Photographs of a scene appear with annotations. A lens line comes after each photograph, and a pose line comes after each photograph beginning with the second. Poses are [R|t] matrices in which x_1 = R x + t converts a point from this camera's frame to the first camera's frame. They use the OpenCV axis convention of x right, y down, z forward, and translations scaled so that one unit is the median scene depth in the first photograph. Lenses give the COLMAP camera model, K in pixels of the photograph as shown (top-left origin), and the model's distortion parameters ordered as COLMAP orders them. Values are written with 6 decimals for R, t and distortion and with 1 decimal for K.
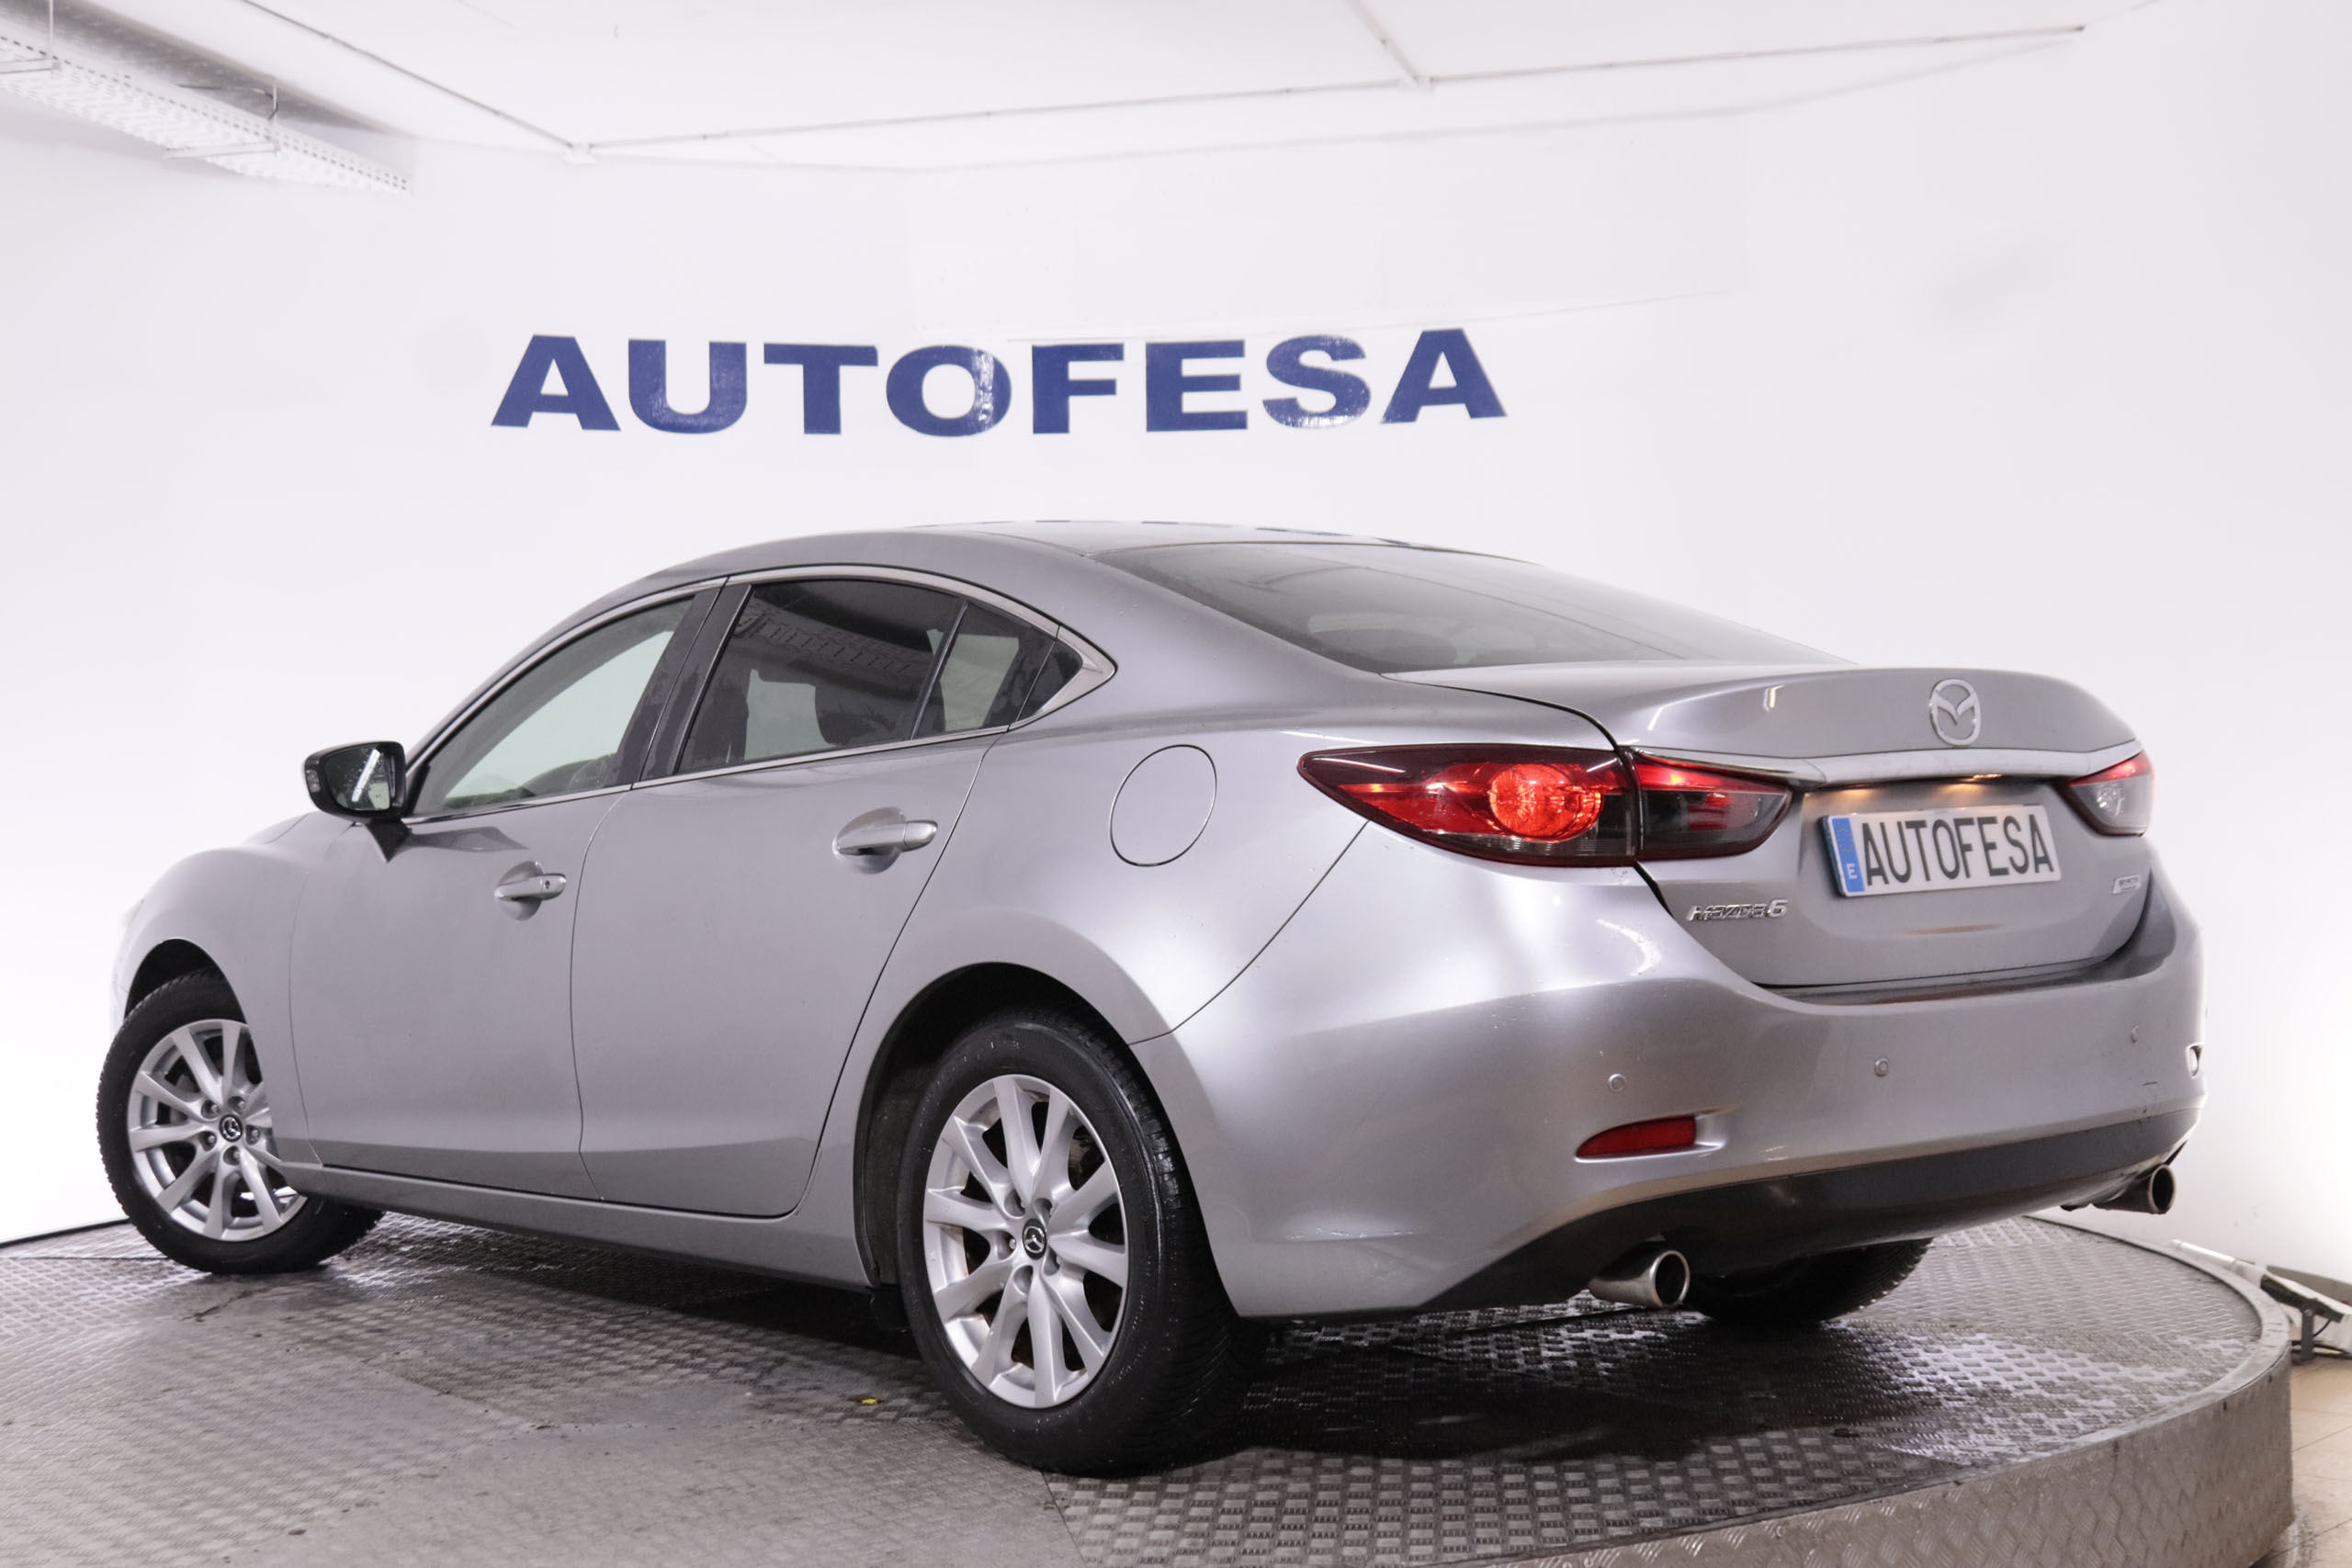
lens RADIAL K [[3206.3, 0, 1176.0], [0, 3206.3, 784.0], [0, 0, 1]] dist [-0.060962, 0.154494]
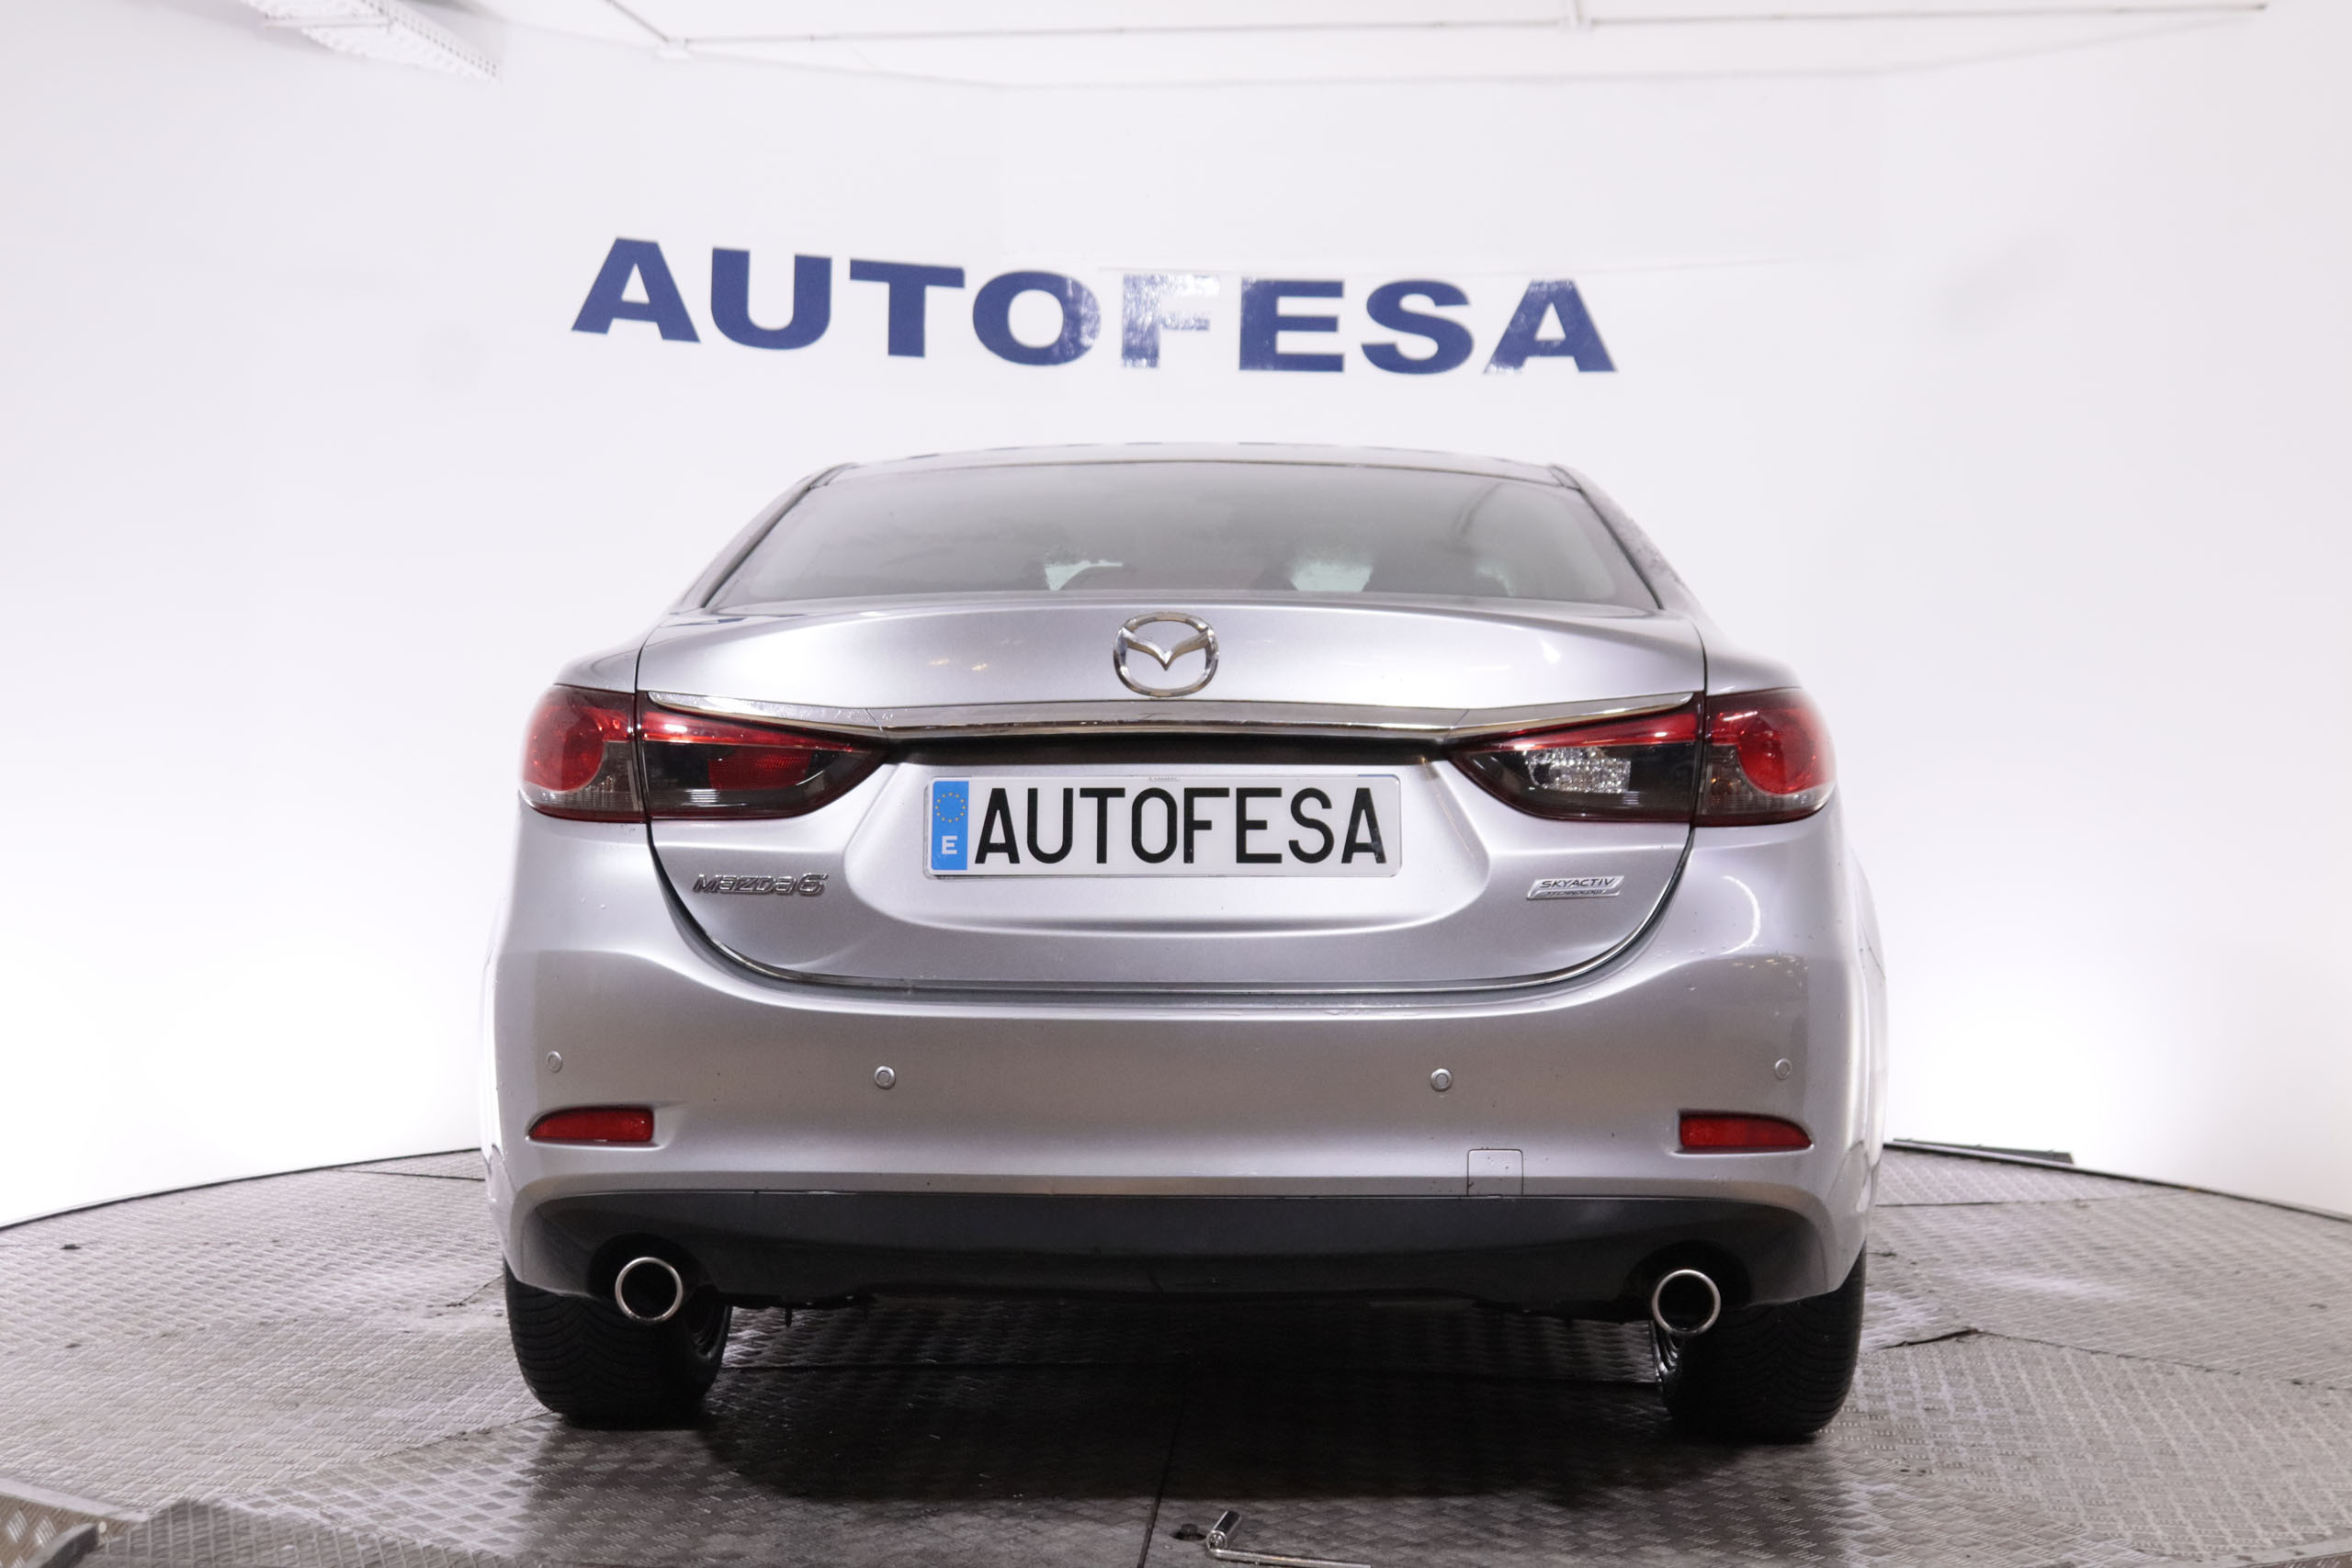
lens RADIAL K [[3206.3, 0, 1176.0], [0, 3206.3, 784.0], [0, 0, 1]] dist [-0.060962, 0.154494]
pose [[0.994761, 0.034801, 0.096121, -0.121042], [-0.036241, 0.999255, 0.013272, 0.002867], [-0.095587, -0.016686, 0.995281, 0.038031]]
